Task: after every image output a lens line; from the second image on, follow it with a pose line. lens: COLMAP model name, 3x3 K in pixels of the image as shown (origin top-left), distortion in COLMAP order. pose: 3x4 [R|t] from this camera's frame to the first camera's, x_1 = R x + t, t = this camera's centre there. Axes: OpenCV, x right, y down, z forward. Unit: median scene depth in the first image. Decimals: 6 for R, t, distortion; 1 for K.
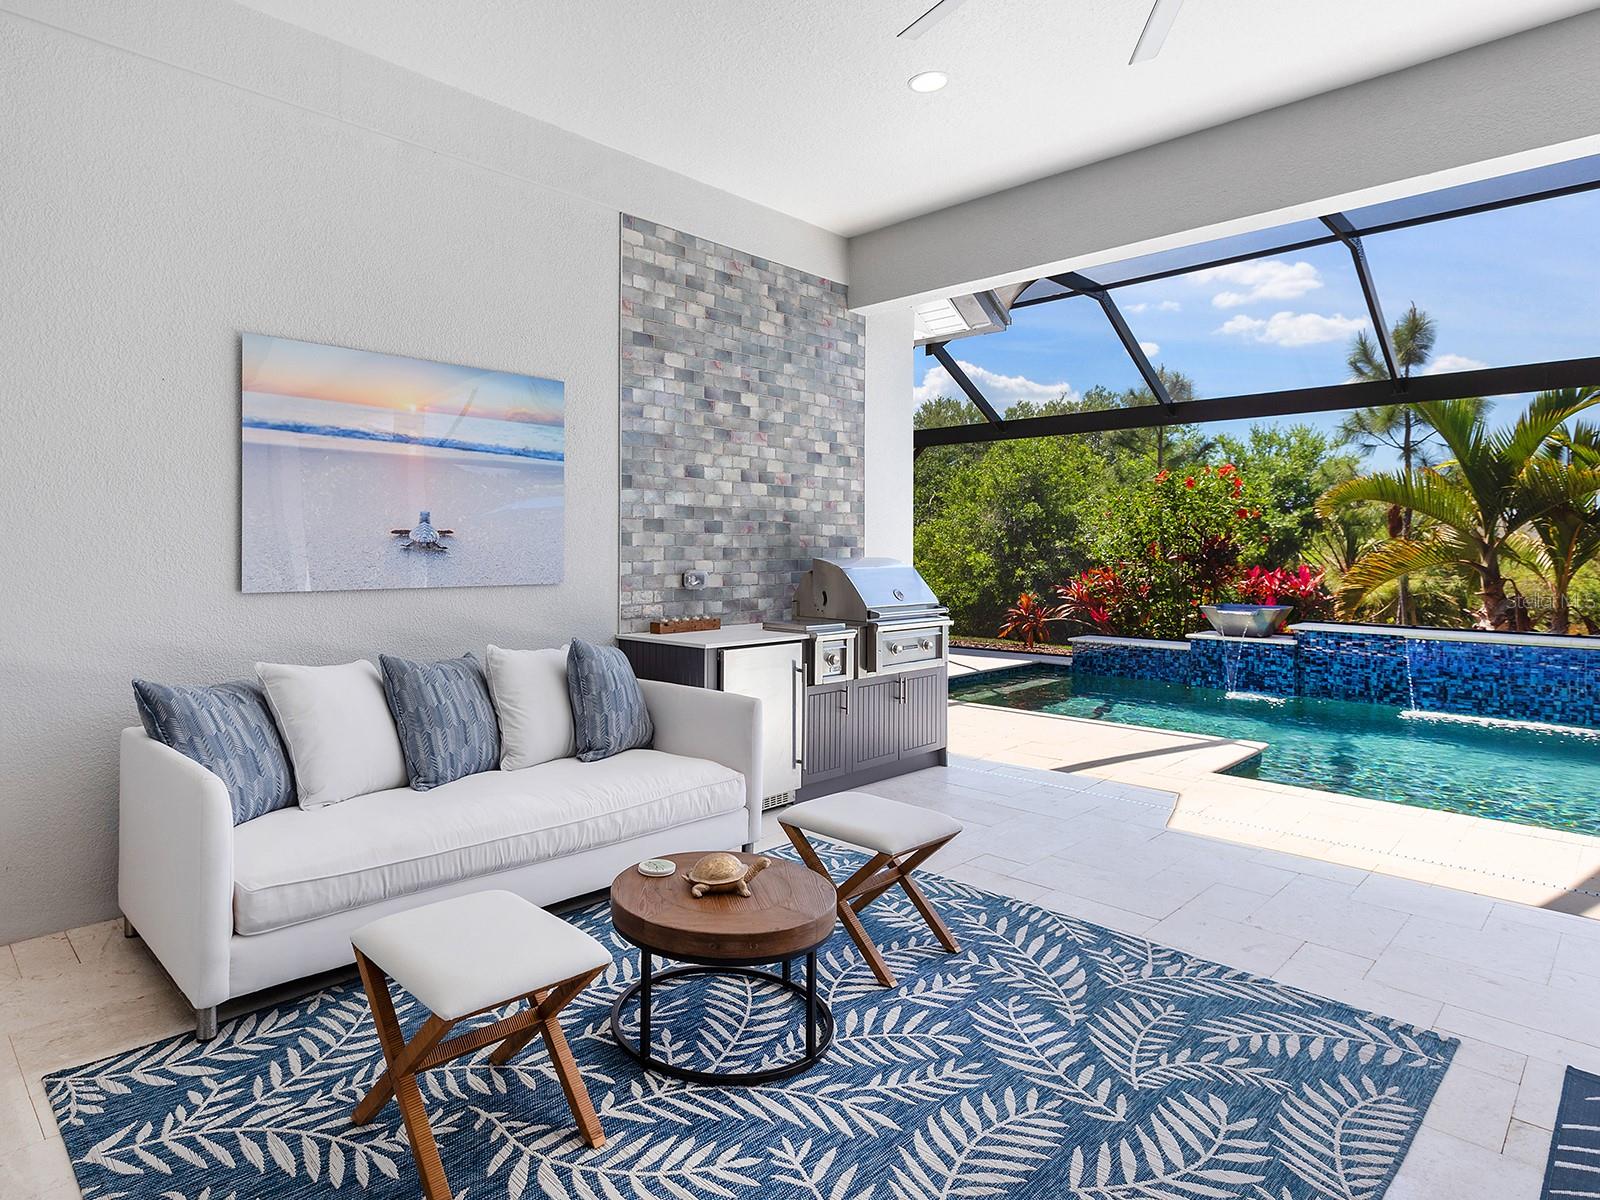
lens RADIAL K [[919.7, 0, 688.5], [0, 919.7, 547.8], [0, 0, 1]] dist [0.002014, 0.002148]
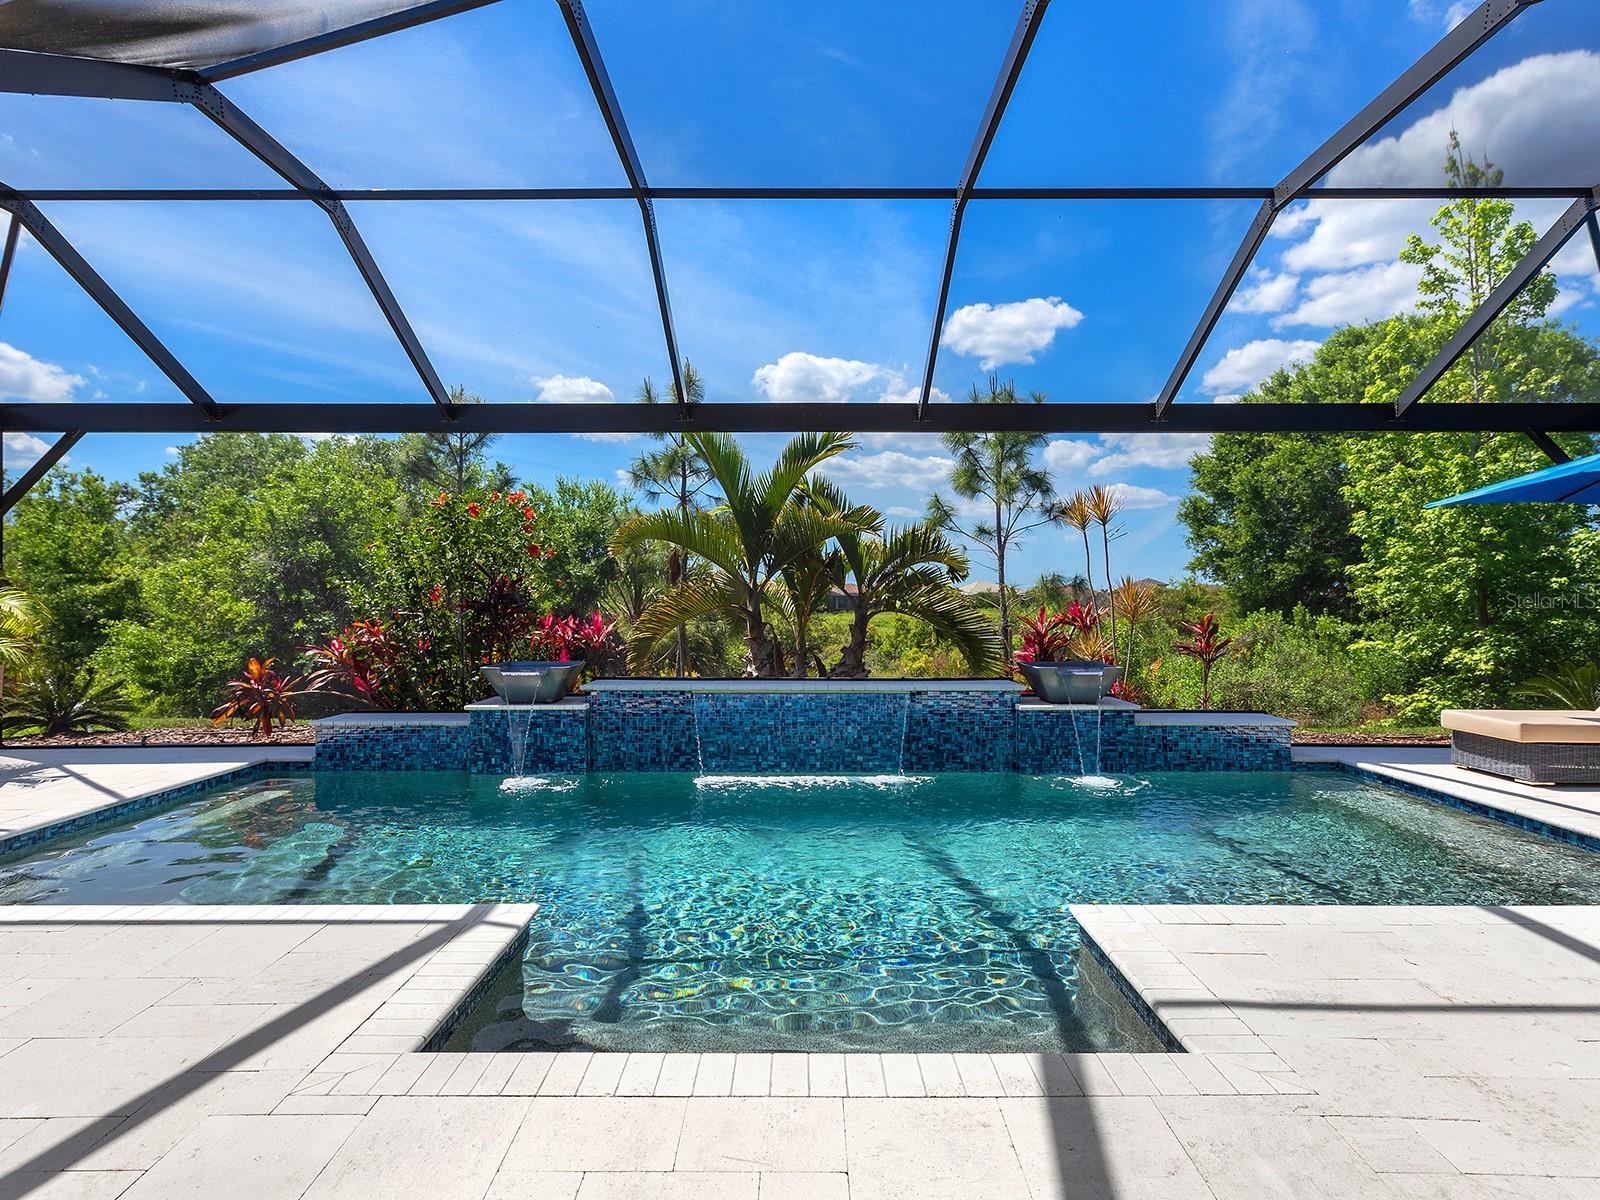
lens RADIAL K [[840.4, 0, 792.8], [0, 840.4, 609.4], [0, 0, 1]] dist [-0.004038, 0.004250]
pose [[0.690918, -0.010862, 0.722851, 0.426871], [0.003049, 0.999922, 0.012110, 0.013837], [-0.722926, -0.006163, 0.690898, 0.610342]]
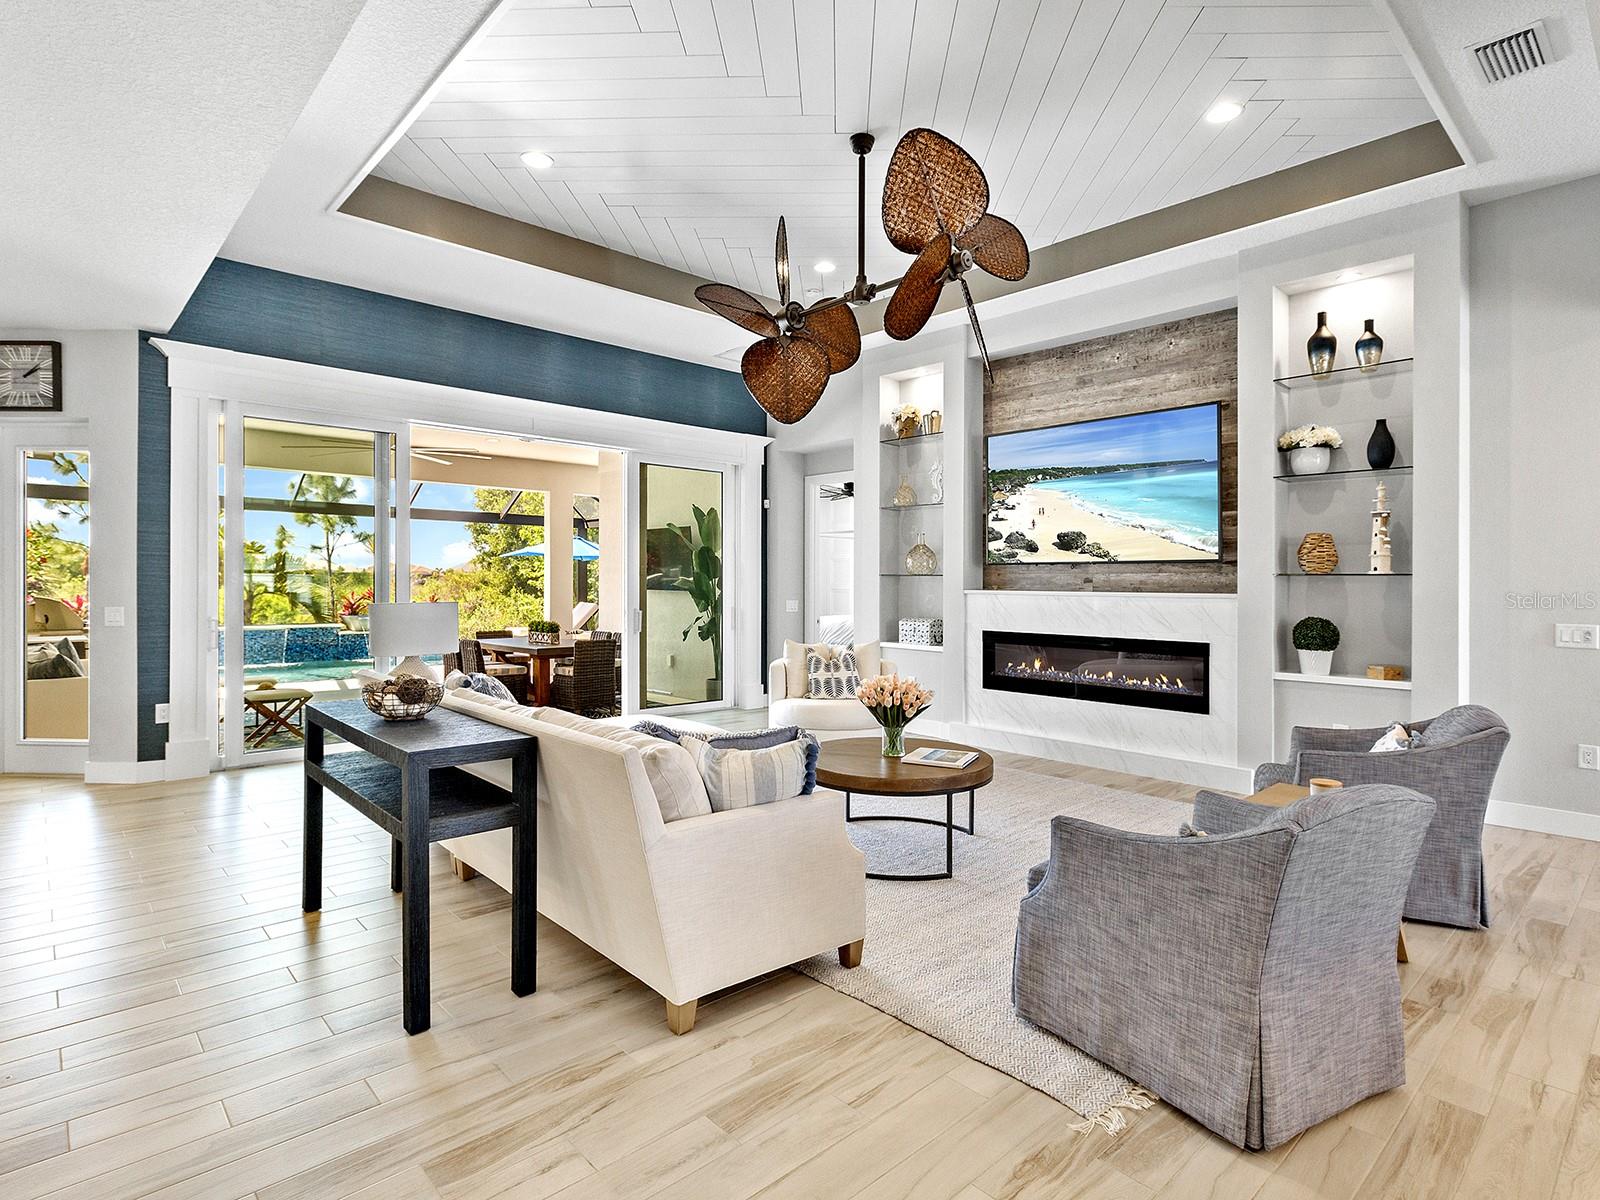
lens RADIAL K [[840.4, 0, 800.8], [0, 840.4, 586.2], [0, 0, 1]] dist [-0.004038, 0.004250]
pose [[0.007526, -0.008978, 0.999931, -1.483467], [-0.008915, 0.999919, 0.009045, -0.038725], [-0.999932, -0.008982, 0.007445, -0.480281]]
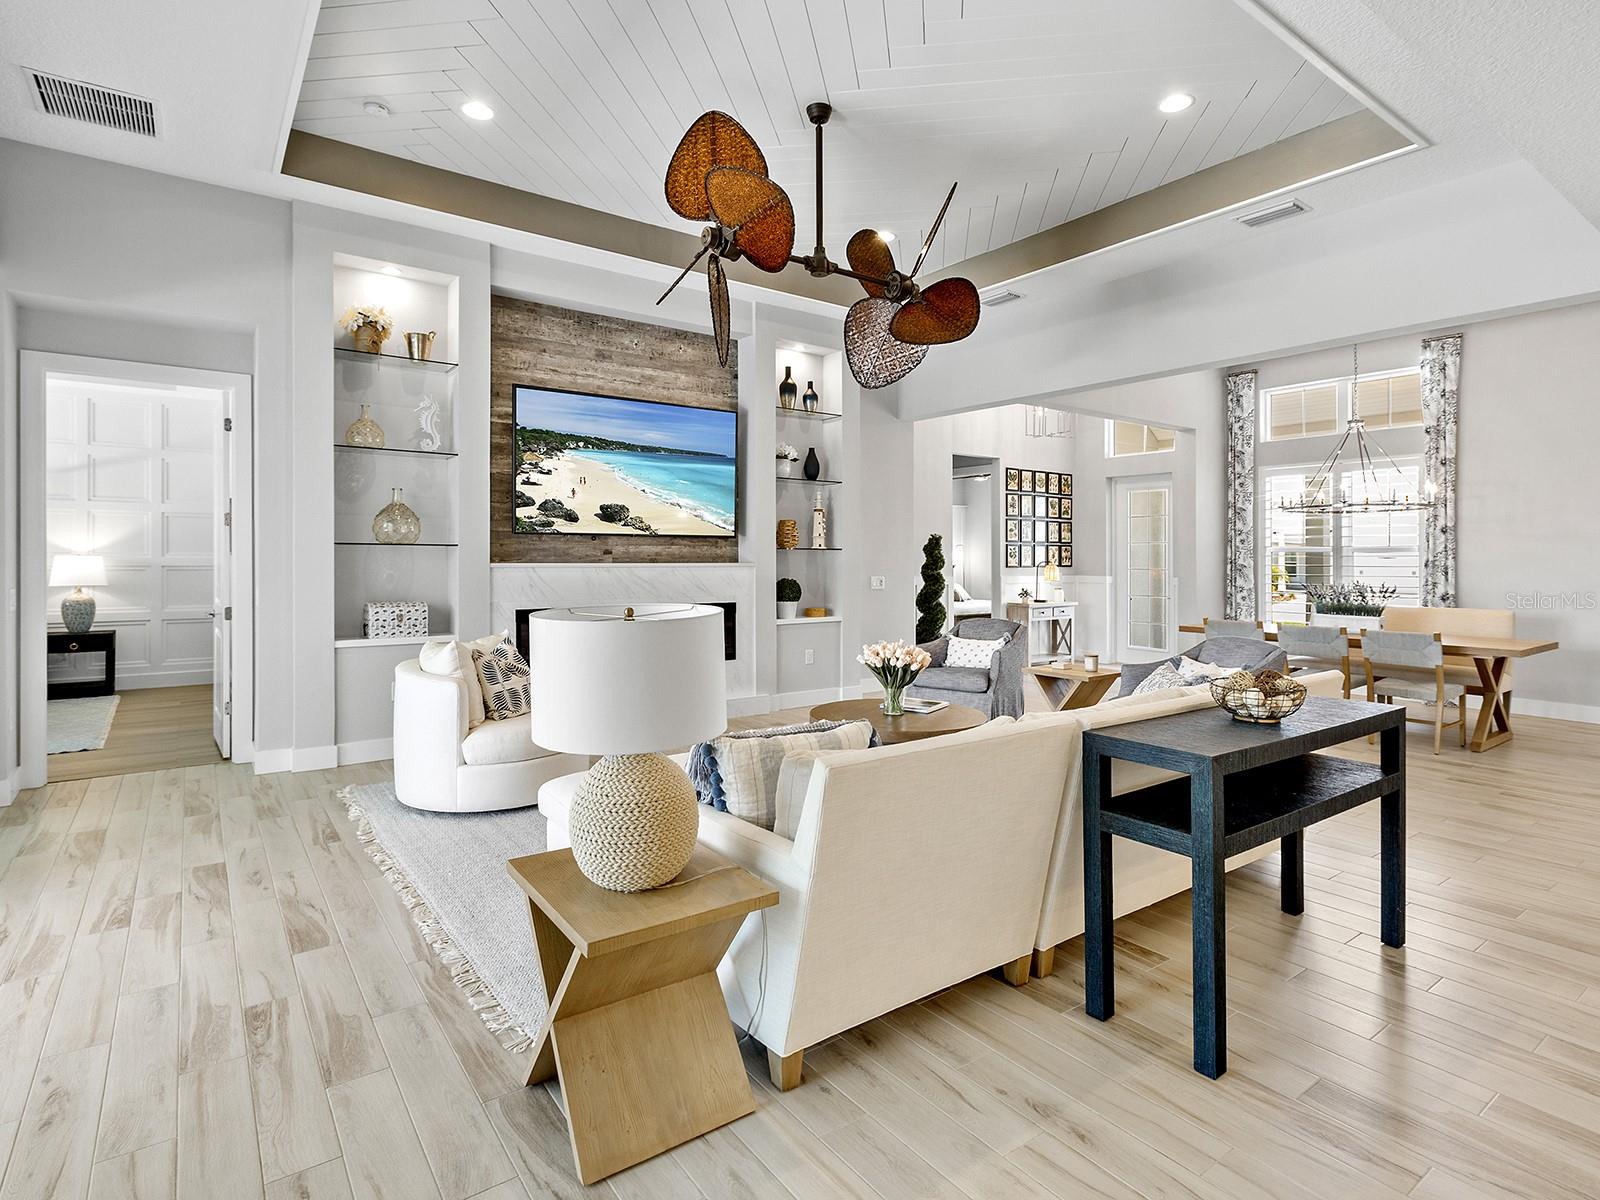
lens RADIAL K [[840.4, 0, 823.1], [0, 840.4, 552.5], [0, 0, 1]] dist [-0.004038, 0.004250]
pose [[-0.993847, -0.008611, 0.110426, -0.721503], [-0.009263, 0.999943, -0.005394, -0.035585], [-0.110374, -0.006384, -0.993870, 0.308235]]
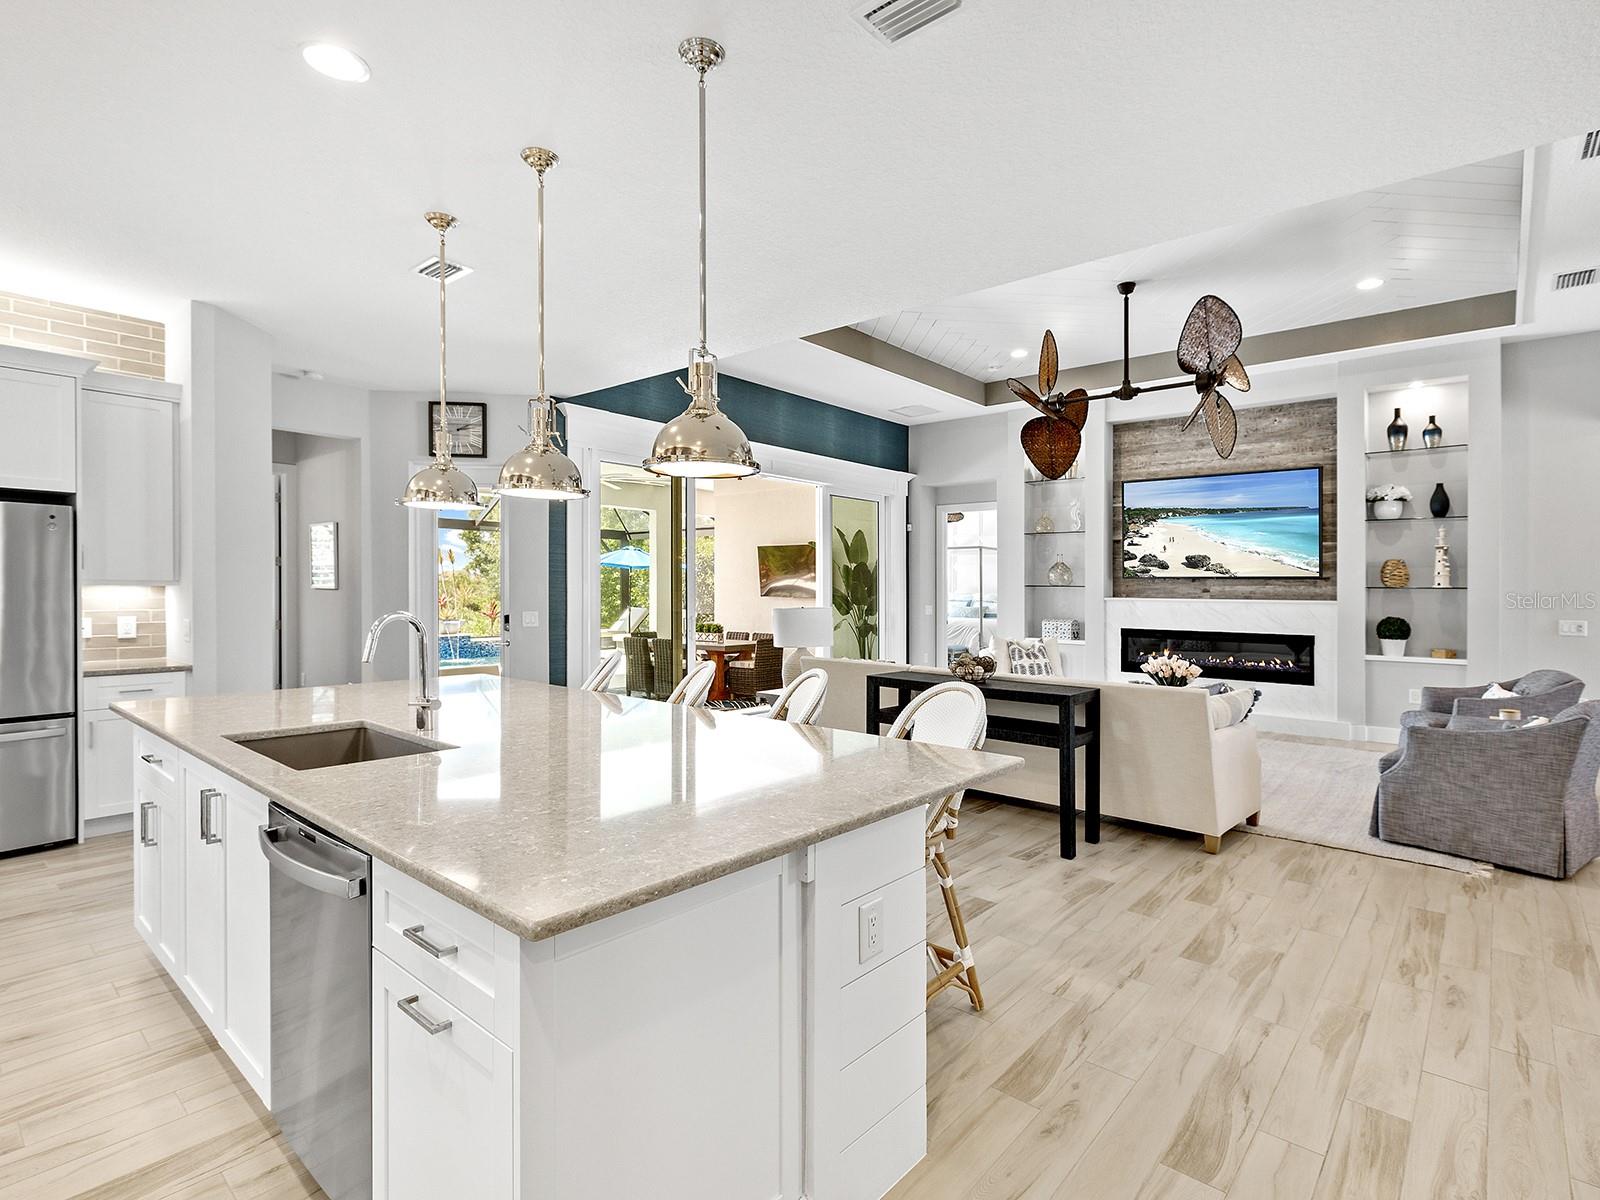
lens RADIAL K [[796.6, 0, 810.4], [0, 796.6, 592.0], [0, 0, 1]] dist [0.004218, -0.002423]
pose [[-0.105193, -0.010341, 0.994398, -1.742040], [-0.010283, 0.999904, 0.009311, -0.043715], [-0.994399, -0.009246, -0.105289, 0.050113]]
